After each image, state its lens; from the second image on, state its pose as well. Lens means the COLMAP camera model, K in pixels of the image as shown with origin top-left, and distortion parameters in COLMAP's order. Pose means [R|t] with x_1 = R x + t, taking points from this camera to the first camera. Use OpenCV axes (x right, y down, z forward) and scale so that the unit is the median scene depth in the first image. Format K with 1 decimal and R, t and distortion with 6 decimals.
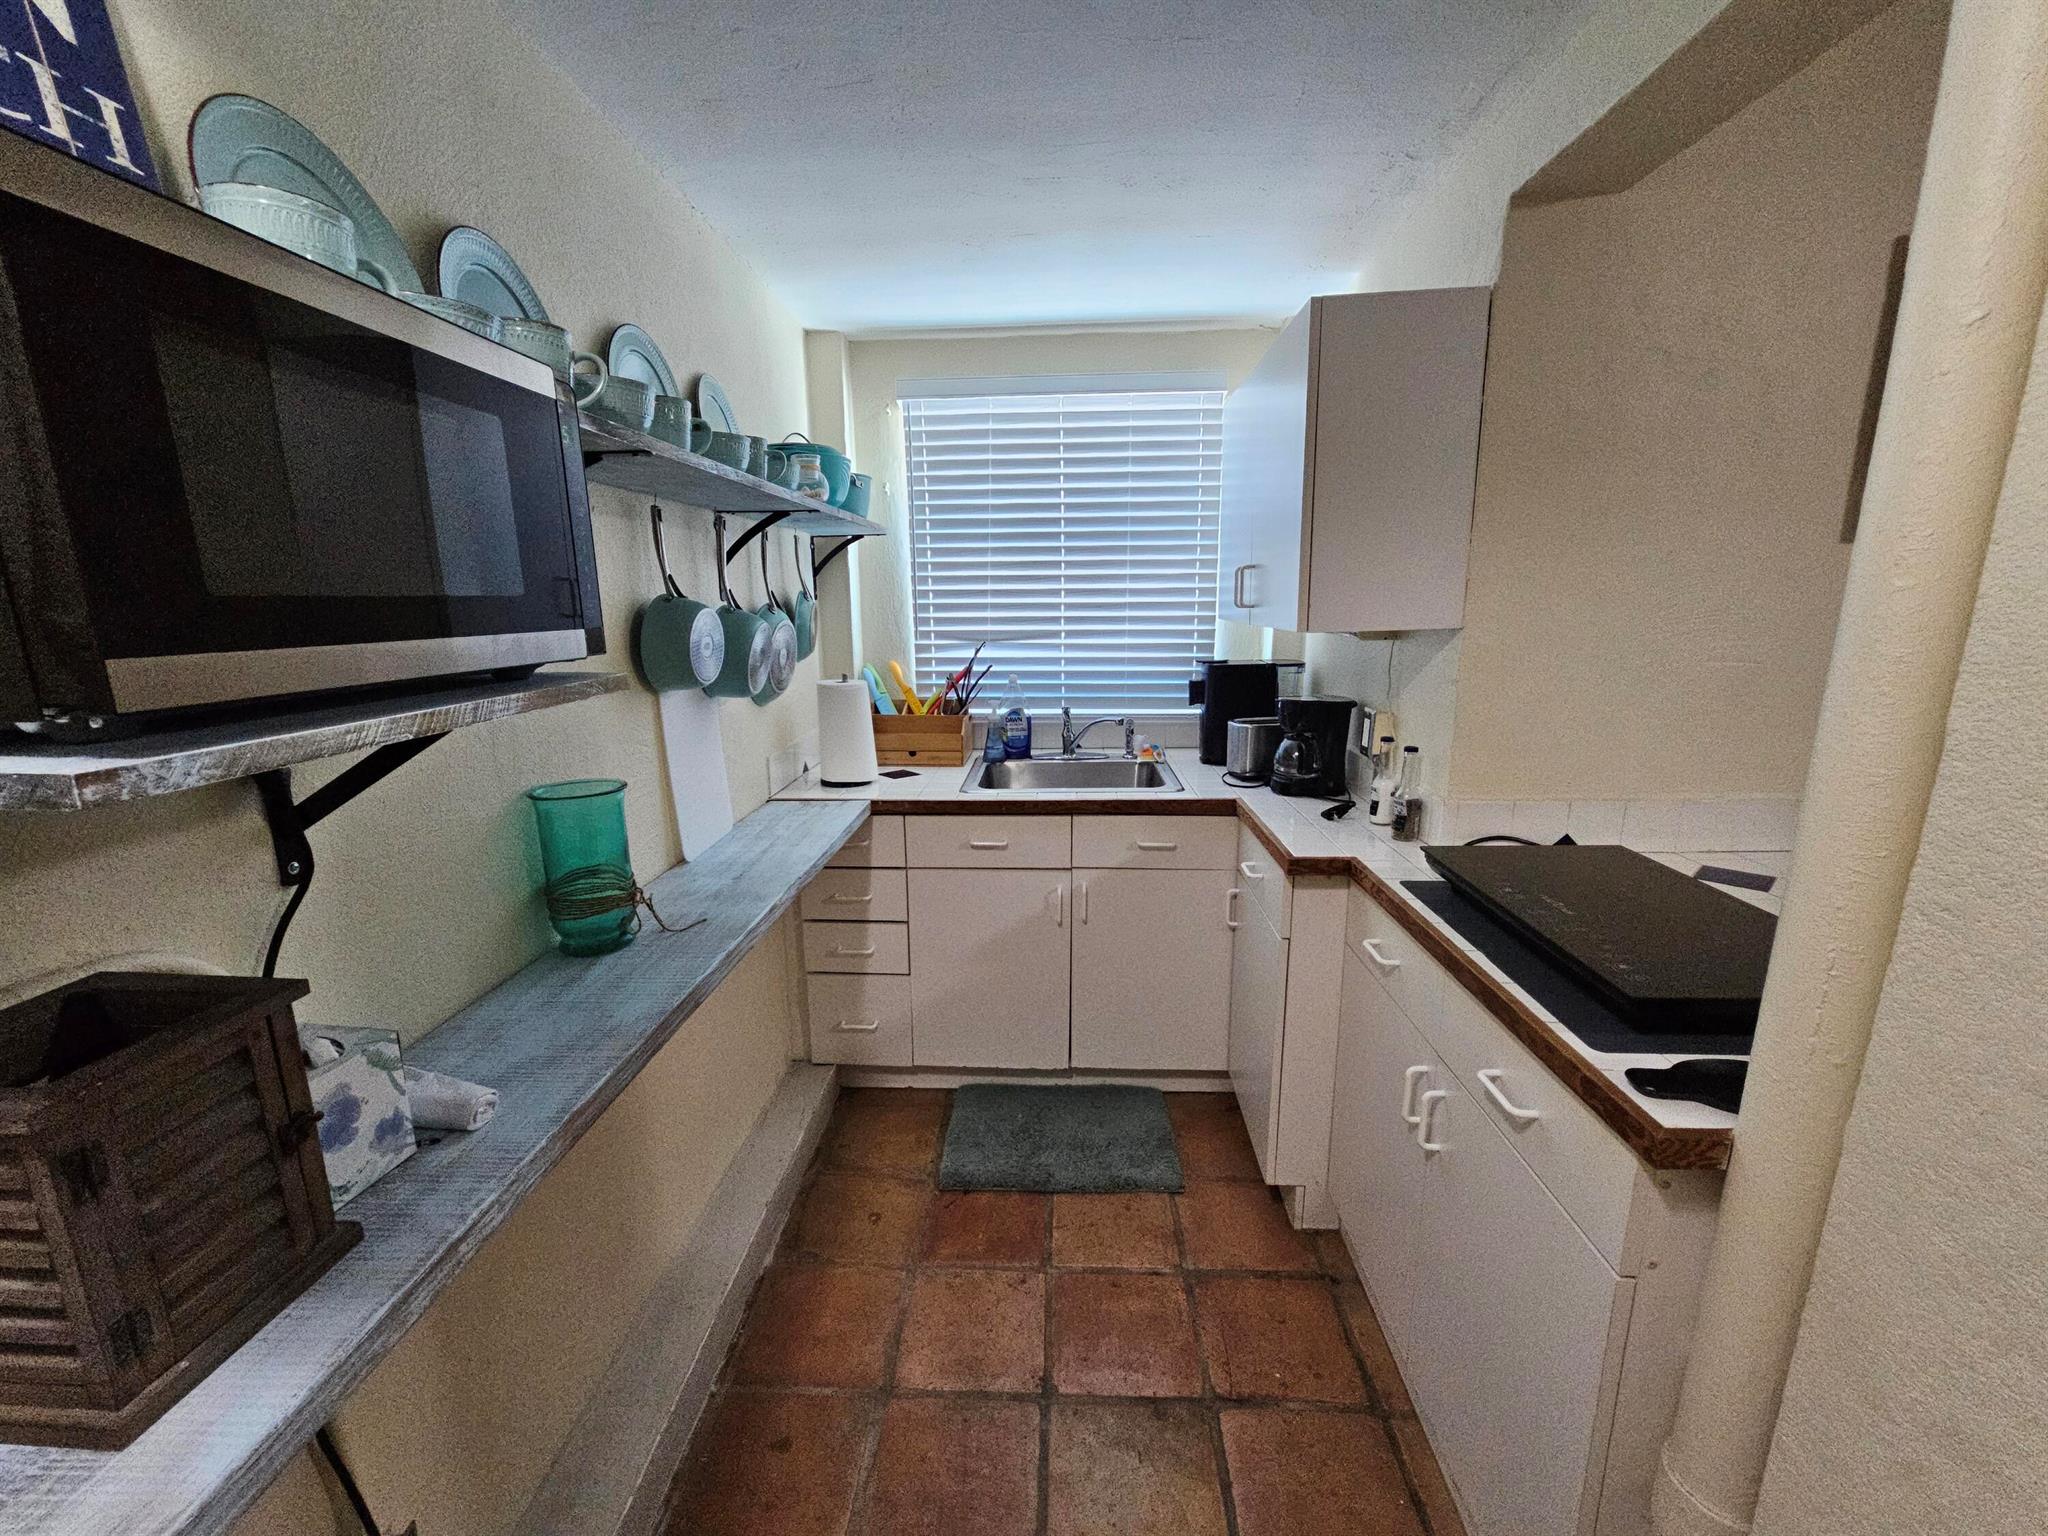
lens RADIAL K [[838.0, 0, 1021.2], [0, 838.0, 785.7], [0, 0, 1]] dist [-0.002706, 0.001324]
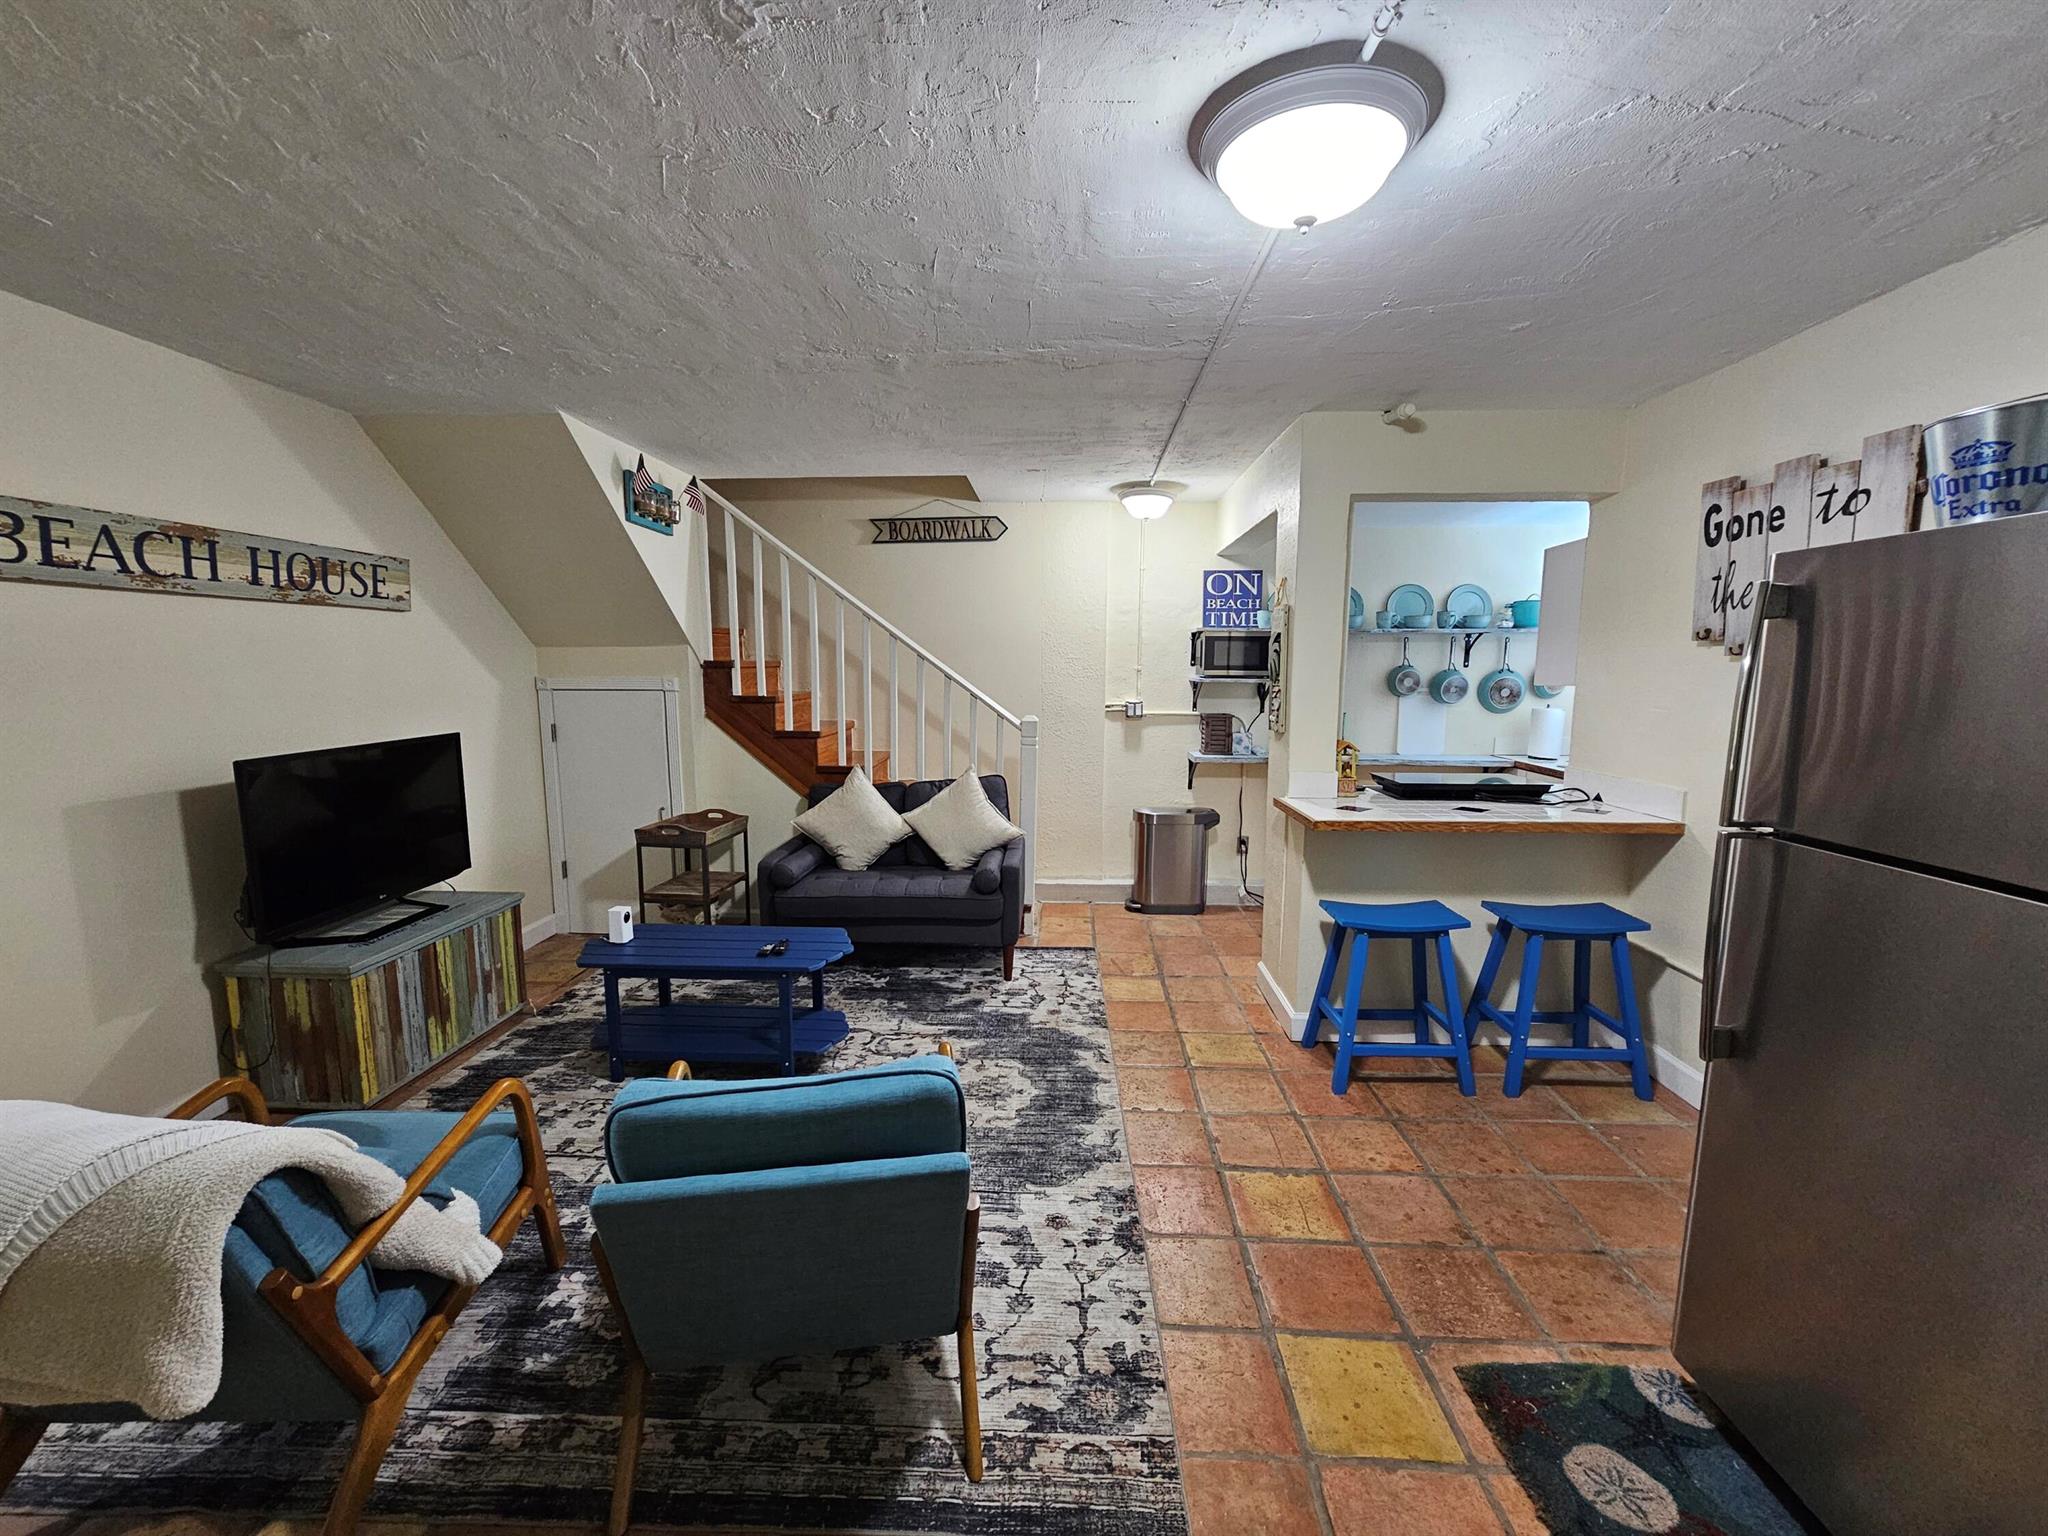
lens RADIAL K [[838.0, 0, 1015.3], [0, 838.0, 780.7], [0, 0, 1]] dist [-0.002706, 0.001324]
pose [[-0.006333, 0.155063, -0.987884, 3.270162], [-0.222171, 0.962995, 0.152581, 0.044519], [0.974987, 0.220445, 0.028352, -0.492033]]
